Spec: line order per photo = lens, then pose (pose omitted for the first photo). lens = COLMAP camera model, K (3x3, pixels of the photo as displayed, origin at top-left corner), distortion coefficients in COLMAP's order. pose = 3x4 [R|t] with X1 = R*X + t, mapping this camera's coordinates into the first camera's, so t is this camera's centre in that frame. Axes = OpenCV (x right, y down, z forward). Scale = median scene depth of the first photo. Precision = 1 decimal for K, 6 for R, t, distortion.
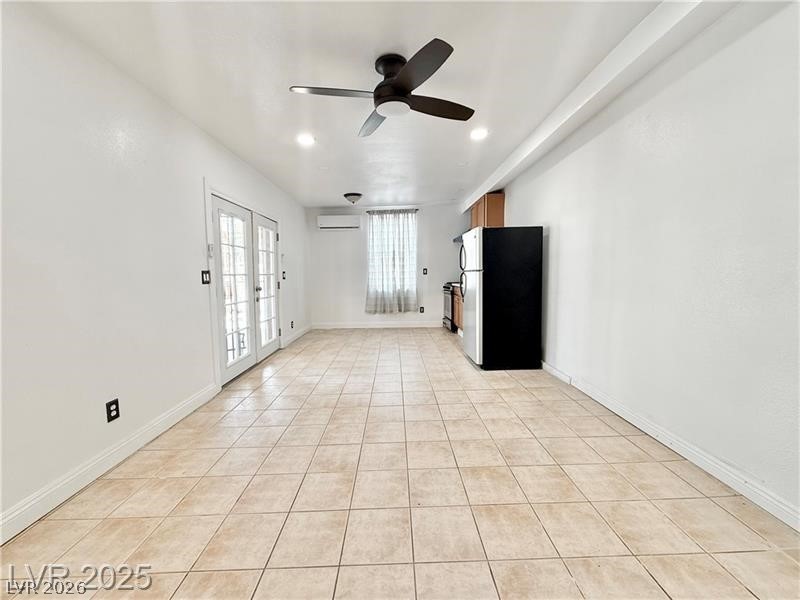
lens RADIAL K [[319.3, 0, 400.5], [0, 319.3, 300.9], [0, 0, 1]] dist [0.000042, 0.000891]
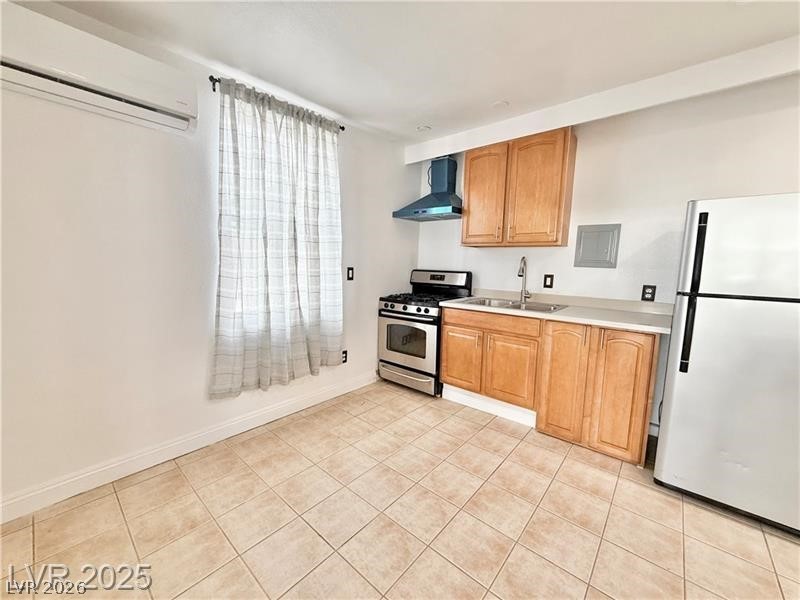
lens RADIAL K [[319.3, 0, 400.2], [0, 319.3, 298.1], [0, 0, 1]] dist [0.000042, 0.000891]
pose [[0.671312, -0.053241, 0.739260, -0.266826], [0.030956, 0.998560, 0.043805, -0.092967], [-0.740528, -0.006522, 0.671994, 0.793184]]
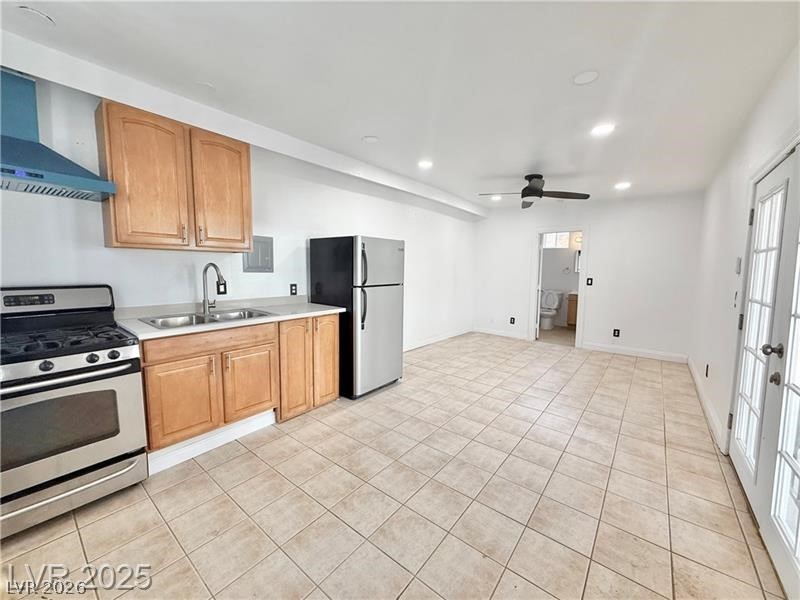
lens RADIAL K [[319.3, 0, 399.0], [0, 319.3, 298.0], [0, 0, 1]] dist [0.000042, 0.000891]
pose [[-0.768565, -0.054997, 0.637403, -0.260650], [0.055586, 0.986790, 0.152167, -0.137098], [-0.637352, 0.152381, -0.755356, 1.185265]]
